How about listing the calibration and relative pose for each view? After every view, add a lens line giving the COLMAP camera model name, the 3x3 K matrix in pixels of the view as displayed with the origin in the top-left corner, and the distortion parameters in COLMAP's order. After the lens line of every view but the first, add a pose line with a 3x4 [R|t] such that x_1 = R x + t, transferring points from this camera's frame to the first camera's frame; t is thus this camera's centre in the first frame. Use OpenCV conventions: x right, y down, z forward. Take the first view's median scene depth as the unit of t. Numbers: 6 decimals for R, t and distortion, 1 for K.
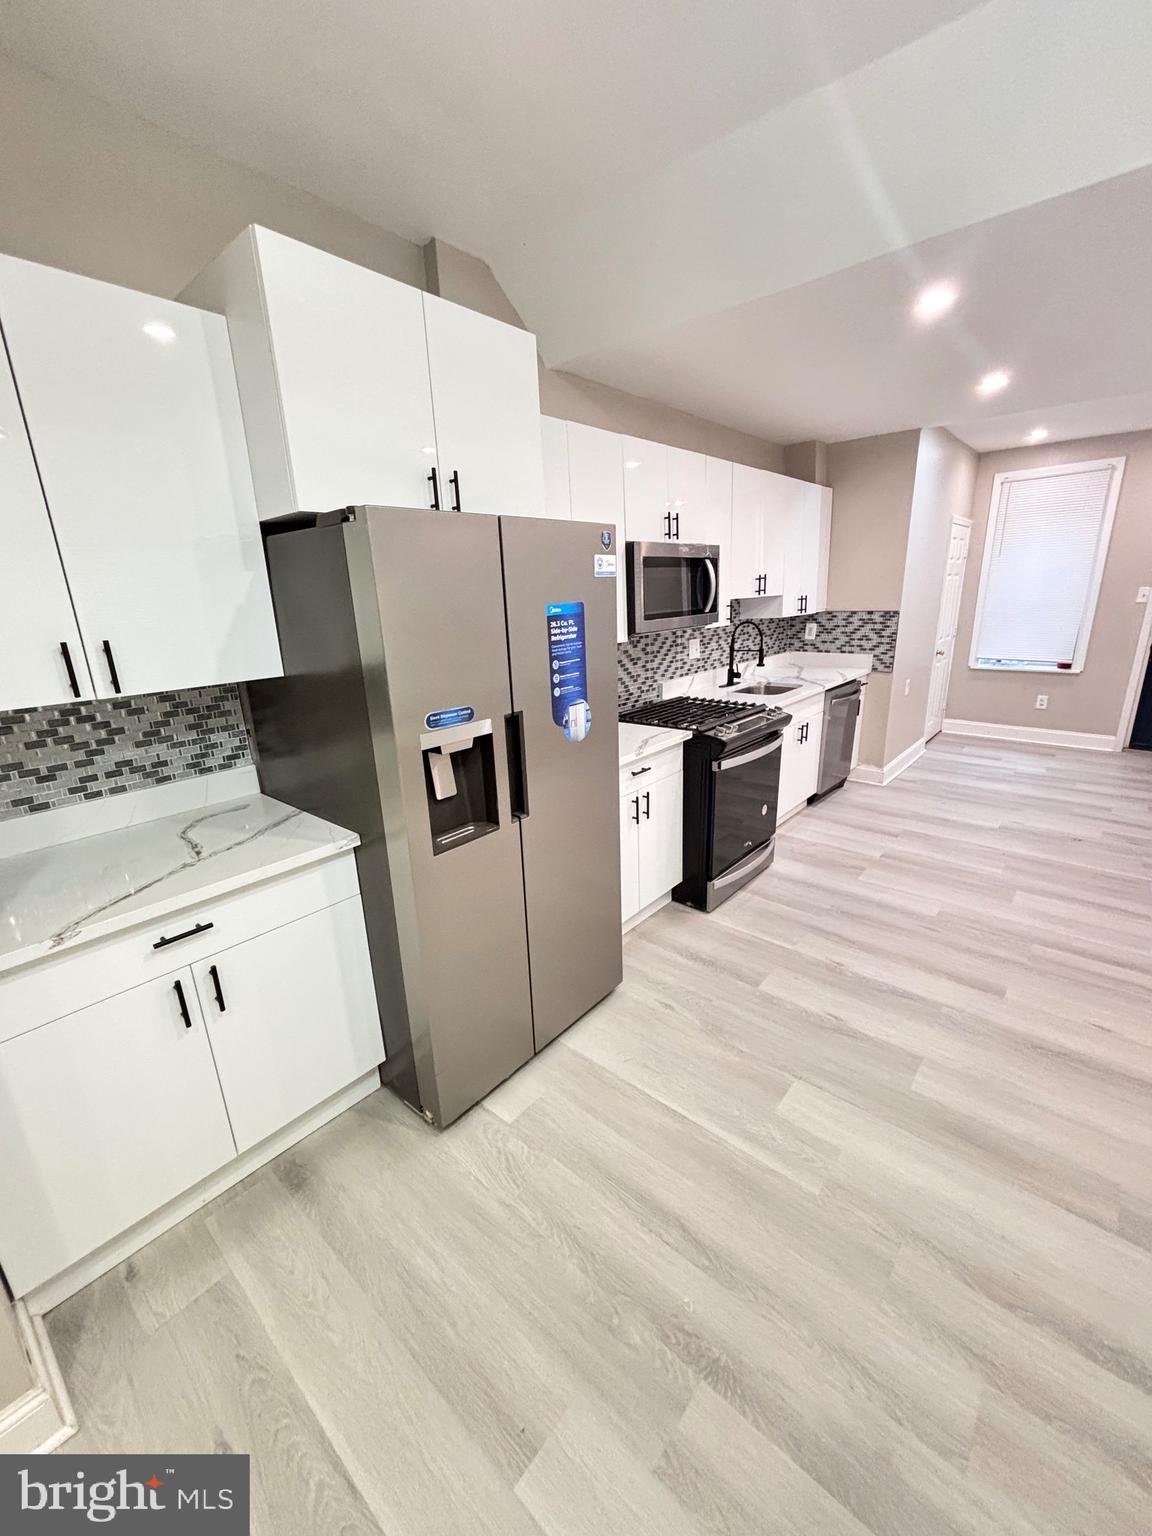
lens RADIAL K [[616.7, 0, 575.7], [0, 616.7, 775.9], [0, 0, 1]] dist [0.013631, -0.005958]
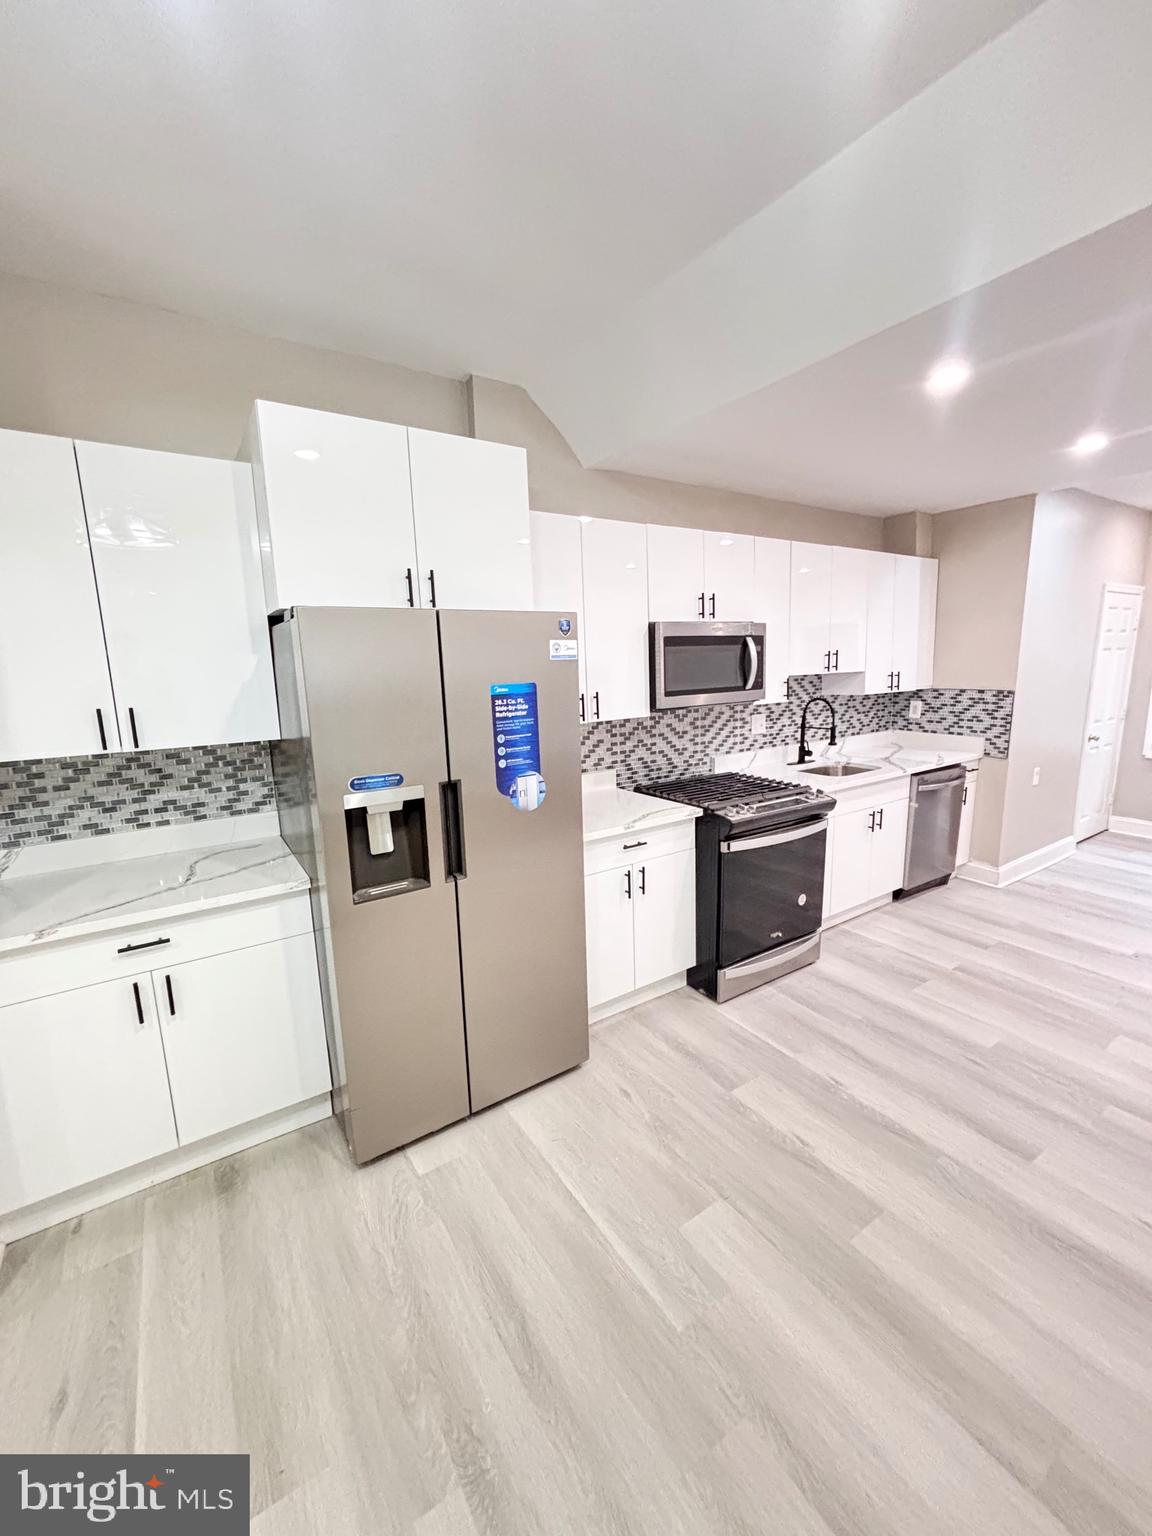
lens RADIAL K [[616.7, 0, 575.7], [0, 616.7, 775.9], [0, 0, 1]] dist [0.013631, -0.005958]
pose [[0.962409, 0.058758, -0.265174, 0.275147], [-0.085117, 0.992386, -0.089027, -0.022144], [0.257923, 0.108251, 0.960082, 0.003199]]
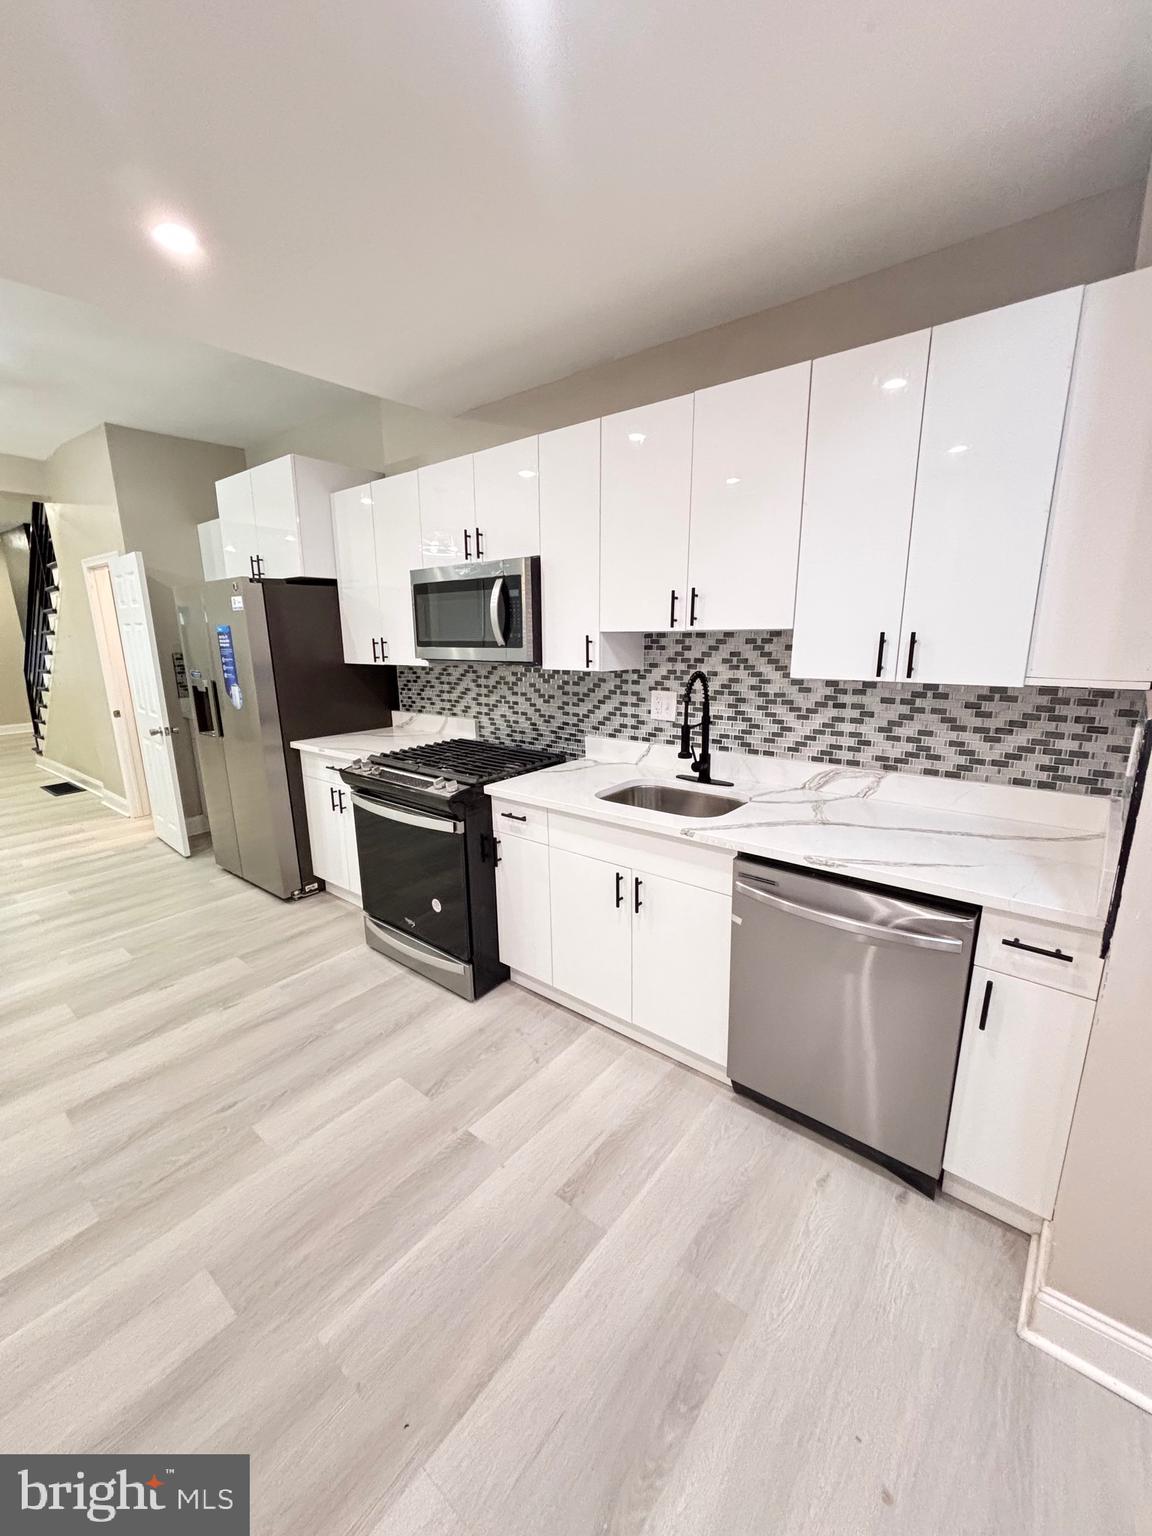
lens RADIAL K [[616.7, 0, 575.7], [0, 616.7, 775.9], [0, 0, 1]] dist [0.013631, -0.005958]
pose [[0.026794, 0.264952, -0.963889, 1.283483], [-0.275933, 0.928734, 0.247619, -0.420684], [0.960803, 0.259334, 0.097993, 1.343232]]
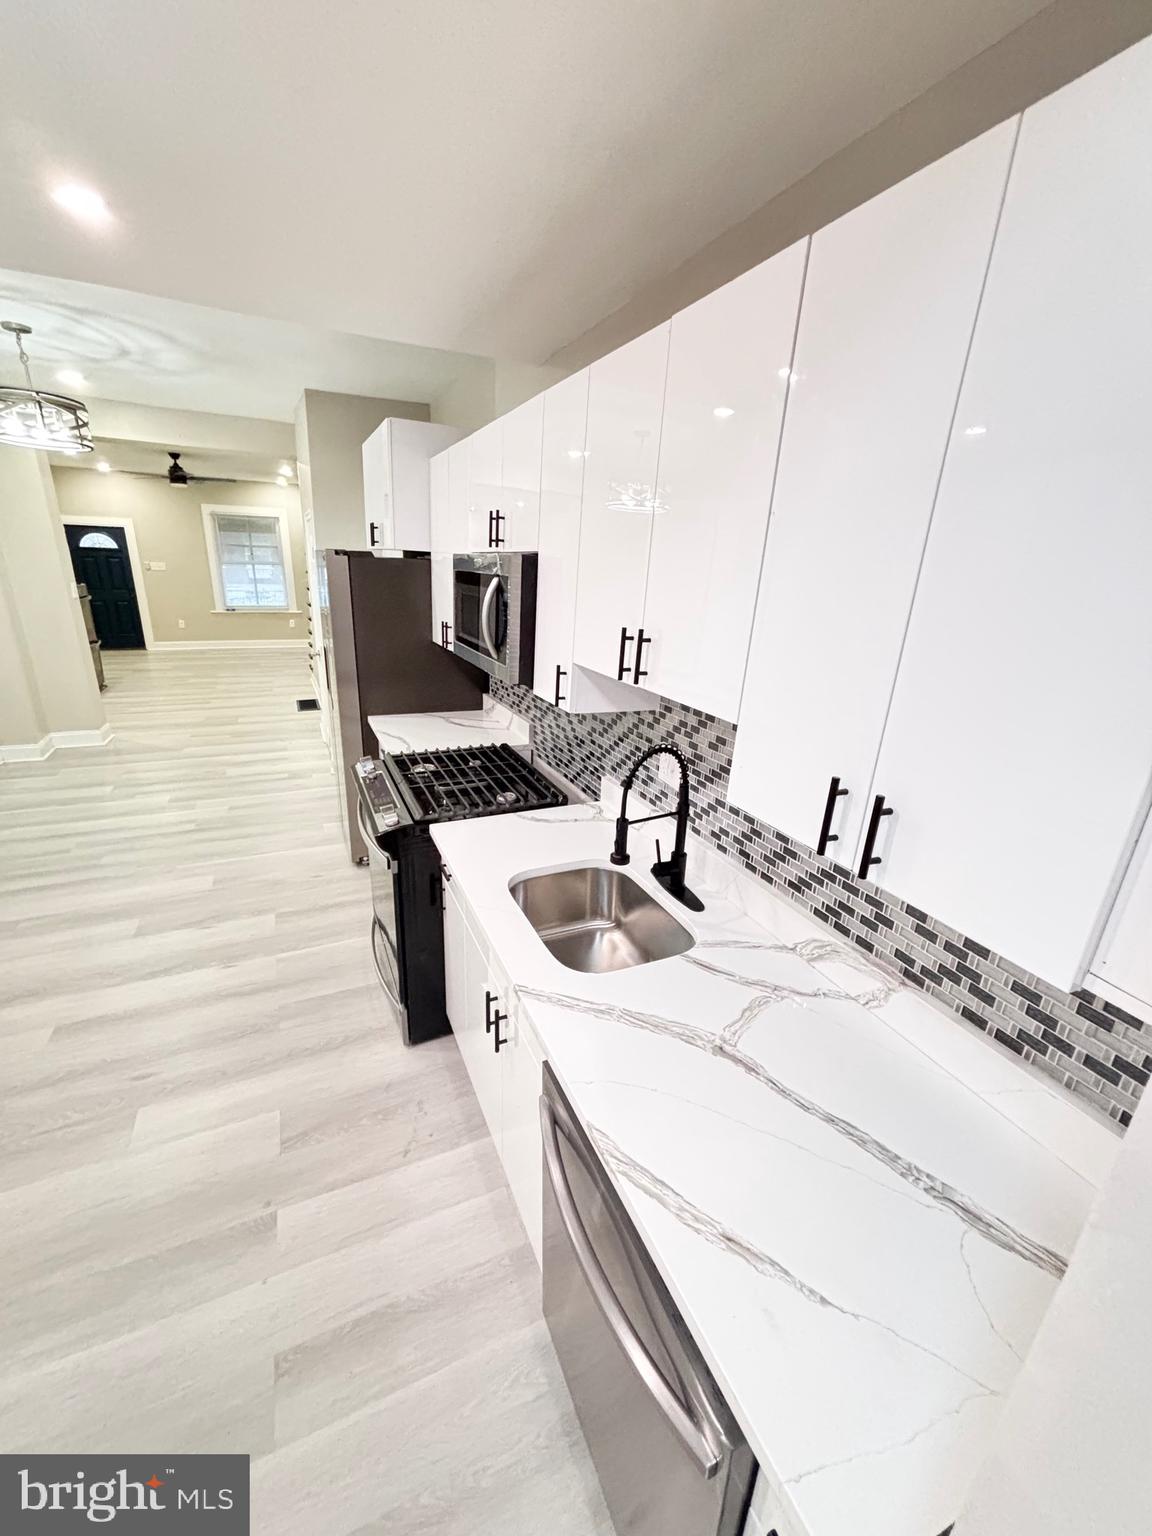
lens RADIAL K [[615.8, 0, 574.0], [0, 615.8, 773.7], [0, 0, 1]] dist [0.000592, 0.000356]
pose [[-0.419333, 0.306110, -0.854668, 0.971358], [-0.291306, 0.846284, 0.446033, -0.602484], [0.859826, 0.436006, -0.265703, 1.646712]]
